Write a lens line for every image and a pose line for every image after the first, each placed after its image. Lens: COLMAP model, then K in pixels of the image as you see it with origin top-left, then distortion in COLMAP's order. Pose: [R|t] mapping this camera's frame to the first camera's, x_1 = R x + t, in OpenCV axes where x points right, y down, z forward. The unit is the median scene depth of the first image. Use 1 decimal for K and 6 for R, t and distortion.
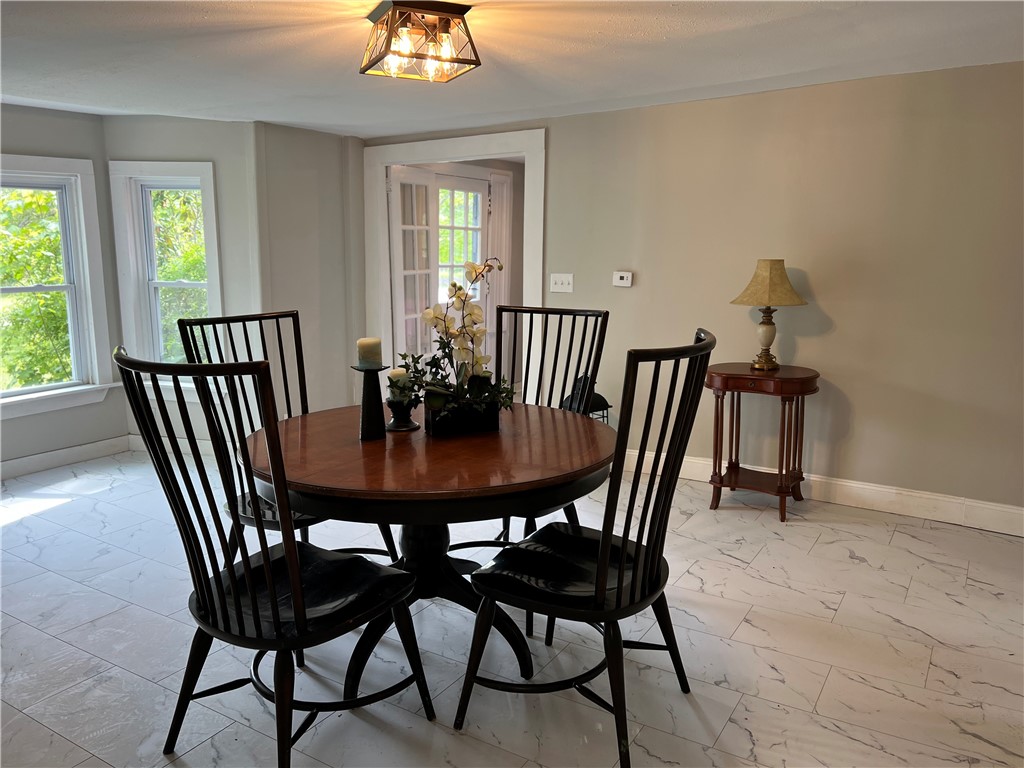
lens RADIAL K [[769.7, 0, 510.0], [0, 769.7, 390.5], [0, 0, 1]] dist [0.053078, -0.057325]
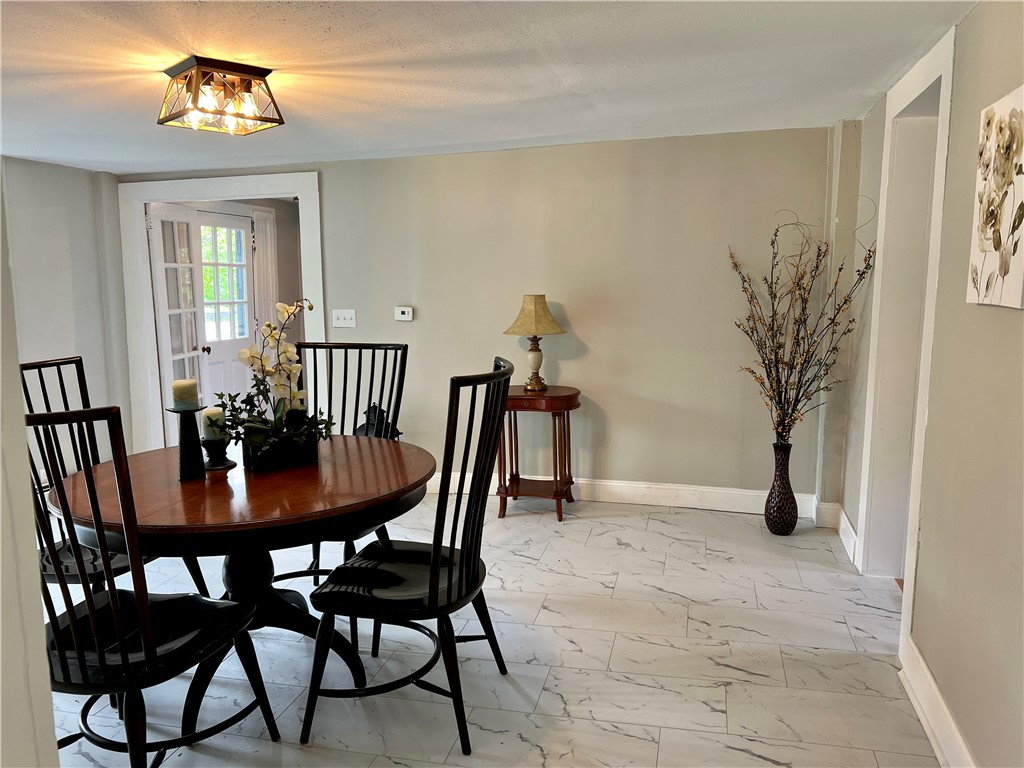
lens RADIAL K [[769.7, 0, 503.3], [0, 769.7, 392.2], [0, 0, 1]] dist [0.053078, -0.057325]
pose [[0.951940, -0.057866, 0.300769, -0.088074], [0.069079, 0.997252, -0.026771, 0.004668], [-0.298394, 0.046262, 0.953321, -0.101656]]
